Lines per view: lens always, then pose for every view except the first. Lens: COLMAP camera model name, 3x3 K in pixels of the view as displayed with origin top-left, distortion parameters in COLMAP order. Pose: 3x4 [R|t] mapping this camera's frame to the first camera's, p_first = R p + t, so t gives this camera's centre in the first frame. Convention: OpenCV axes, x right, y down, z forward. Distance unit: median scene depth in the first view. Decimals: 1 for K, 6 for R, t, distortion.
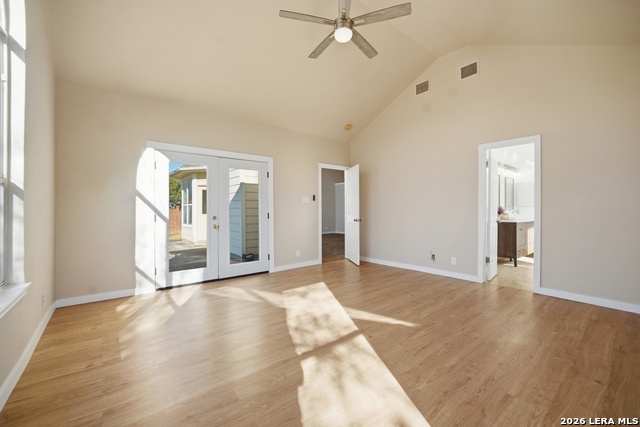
lens RADIAL K [[262.1, 0, 314.4], [0, 262.1, 208.3], [0, 0, 1]] dist [-0.022480, -0.000135]
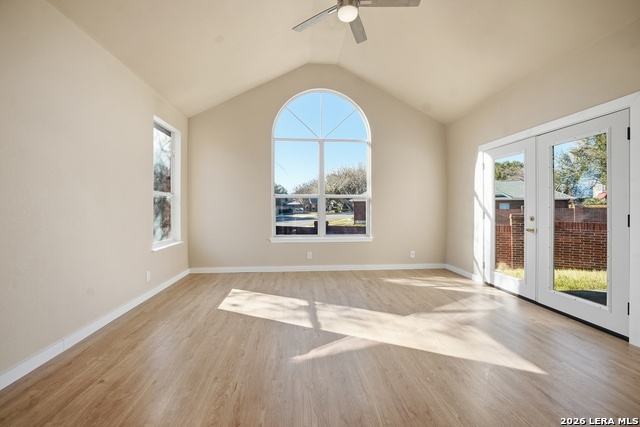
lens RADIAL K [[262.1, 0, 314.4], [0, 262.1, 208.3], [0, 0, 1]] dist [-0.022480, -0.000135]
pose [[-0.552042, 0.004158, -0.833806, 0.842091], [0.006801, 0.999977, 0.000484, 0.002939], [0.833788, -0.005403, -0.552058, 1.276027]]
